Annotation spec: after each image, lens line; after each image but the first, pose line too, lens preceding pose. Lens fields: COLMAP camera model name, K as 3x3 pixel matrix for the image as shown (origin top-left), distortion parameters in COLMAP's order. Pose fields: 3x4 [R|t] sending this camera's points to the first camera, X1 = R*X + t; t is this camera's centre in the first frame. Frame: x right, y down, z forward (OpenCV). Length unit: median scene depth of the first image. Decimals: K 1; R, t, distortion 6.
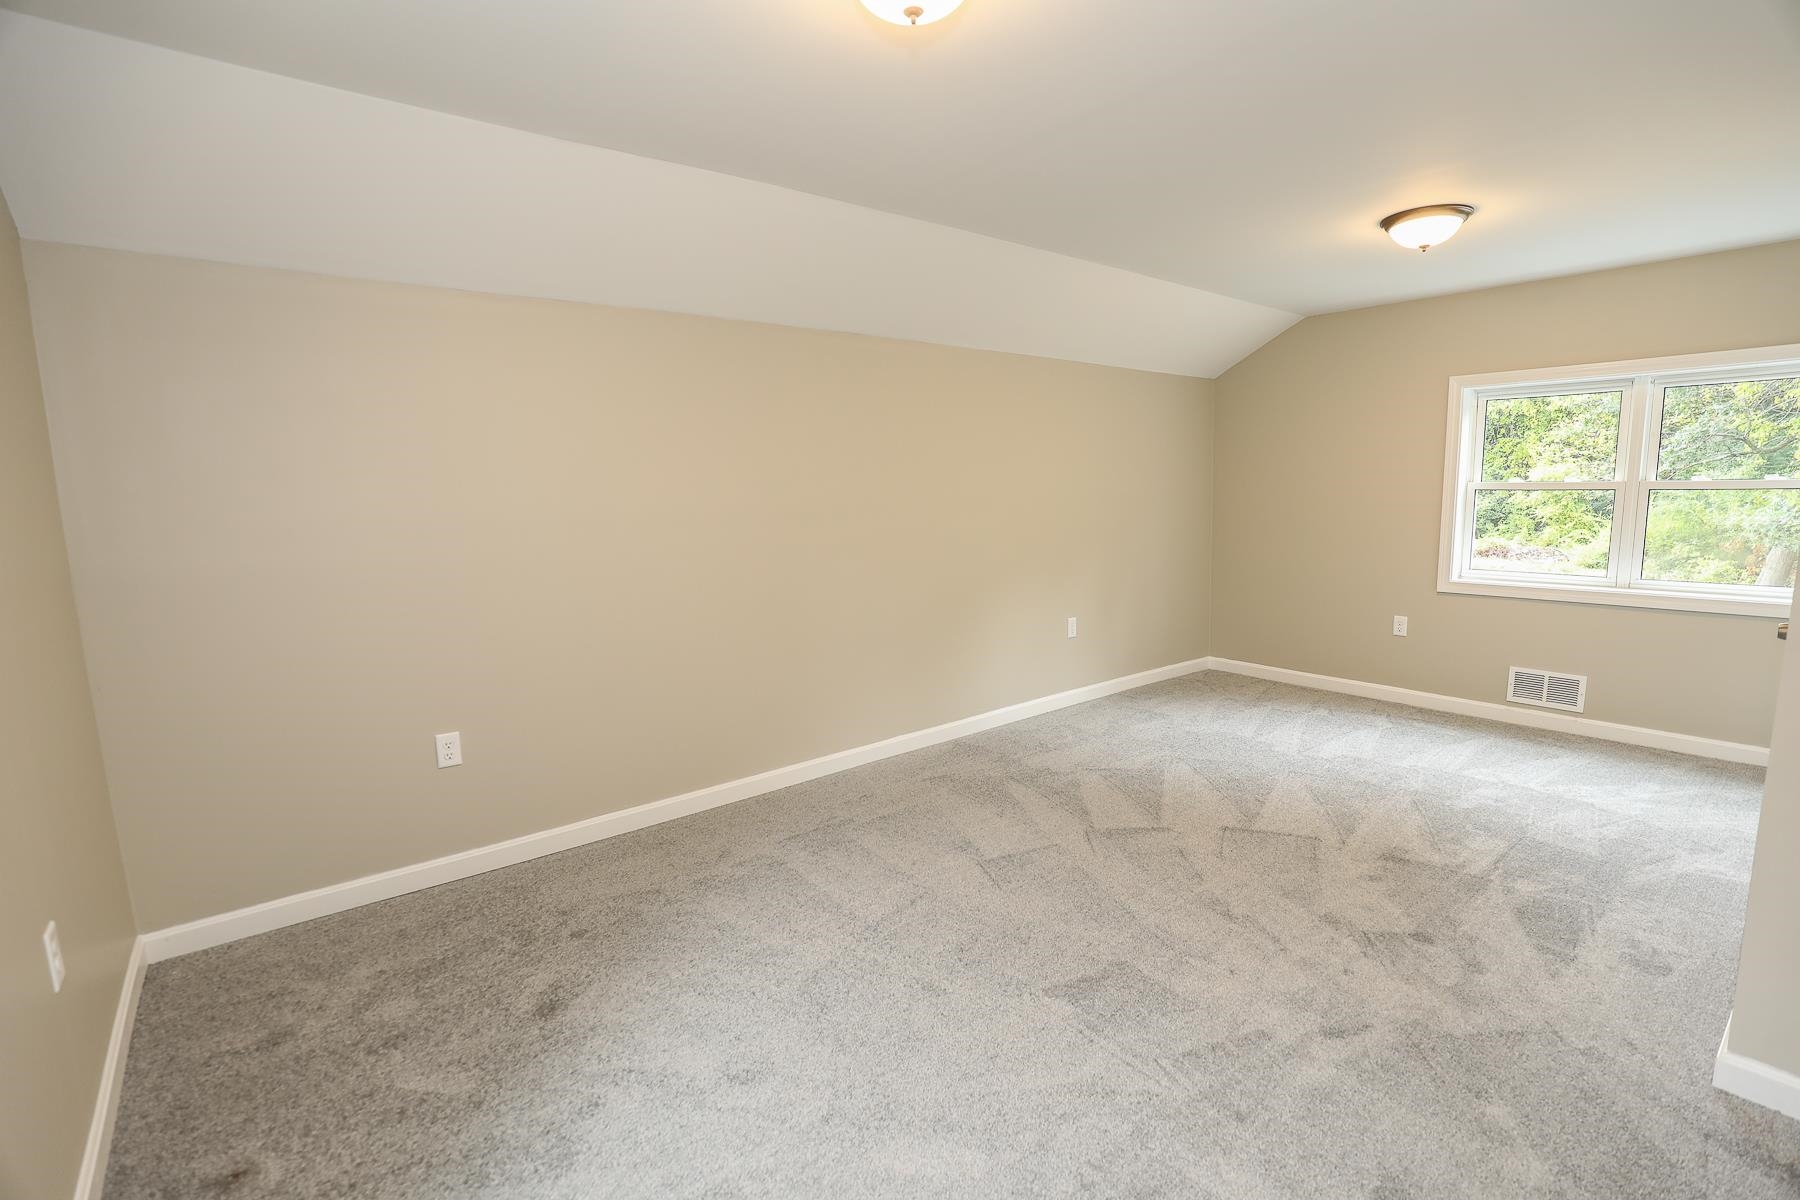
lens RADIAL K [[840.2, 0, 913.6], [0, 840.2, 598.3], [0, 0, 1]] dist [-0.035631, 0.006166]
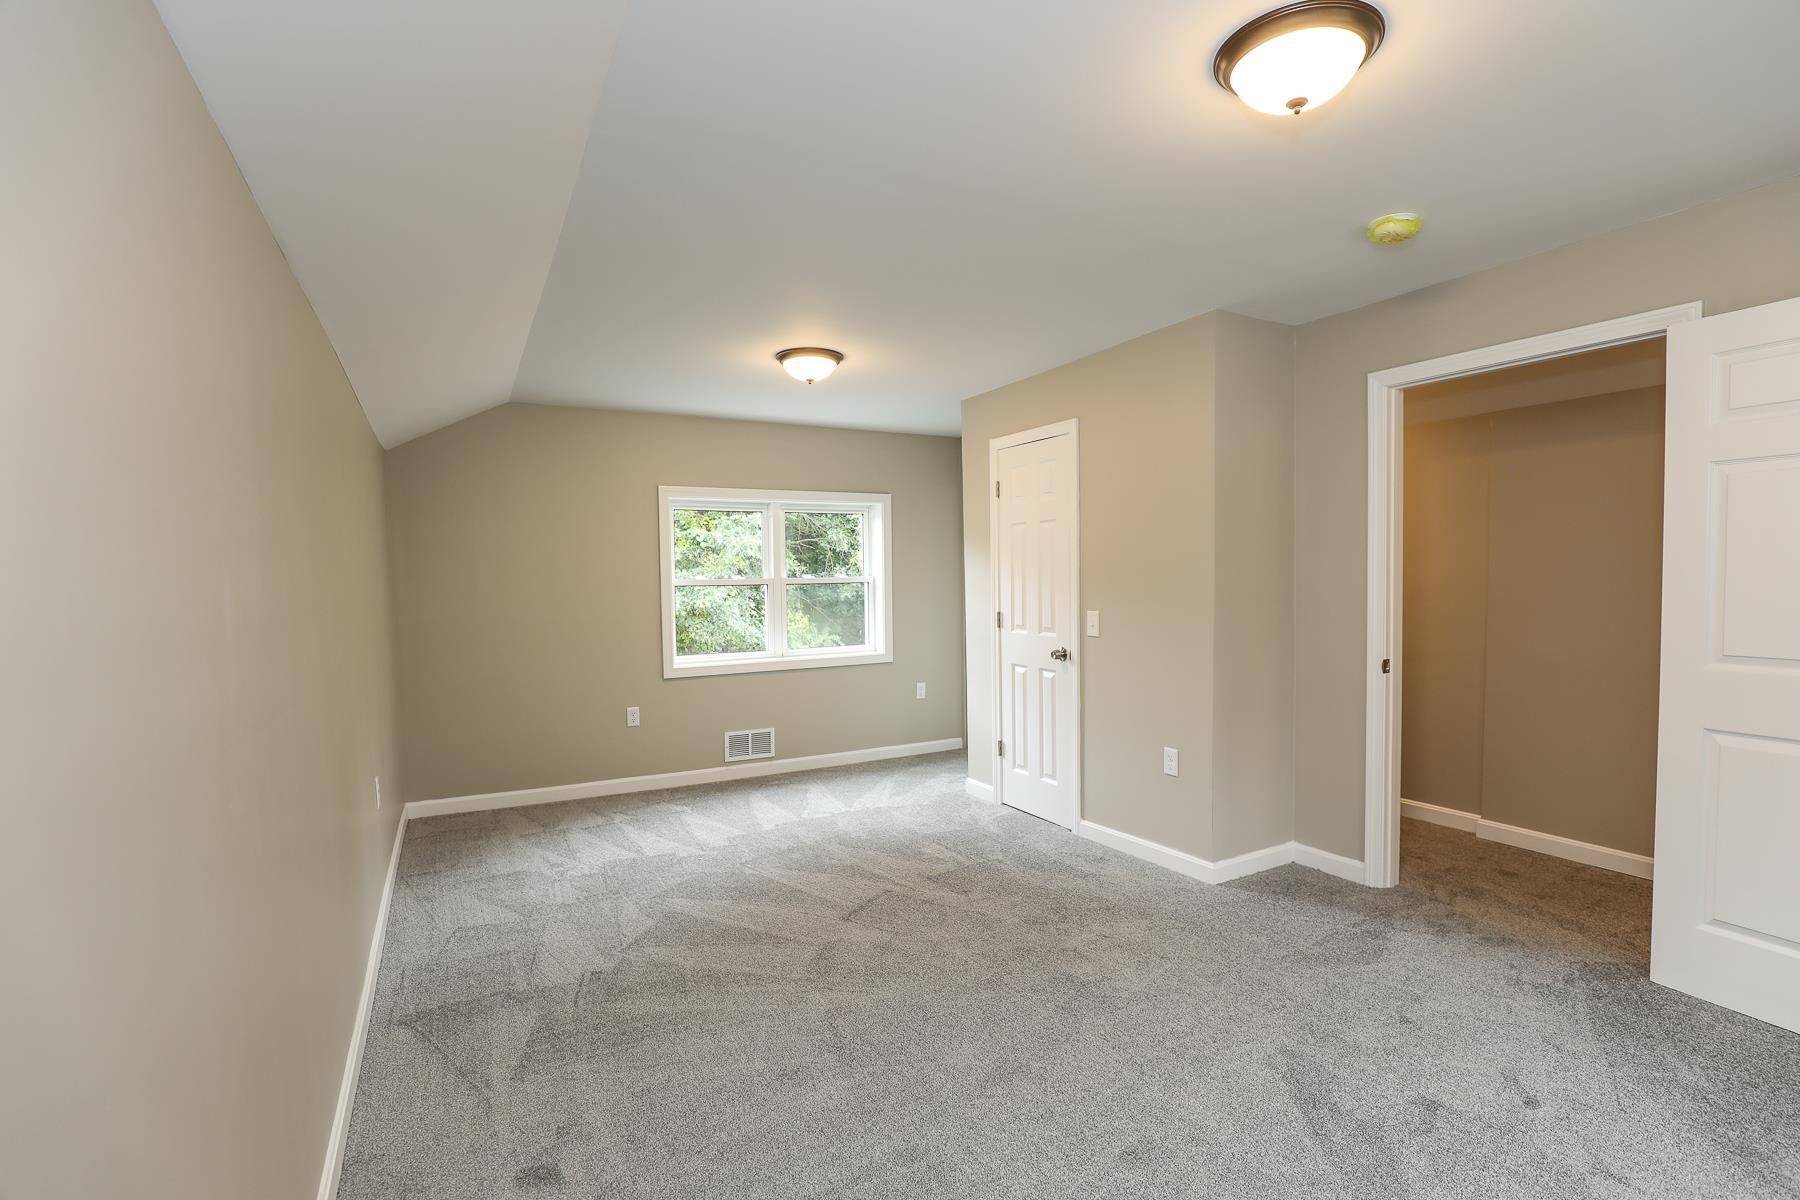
lens RADIAL K [[840.2, 0, 915.6], [0, 840.2, 603.5], [0, 0, 1]] dist [-0.035631, 0.006166]
pose [[0.192402, -0.021577, 0.981079, -0.457003], [0.145223, 0.989376, -0.006721, -0.060543], [-0.970511, 0.143769, 0.193491, 0.528117]]
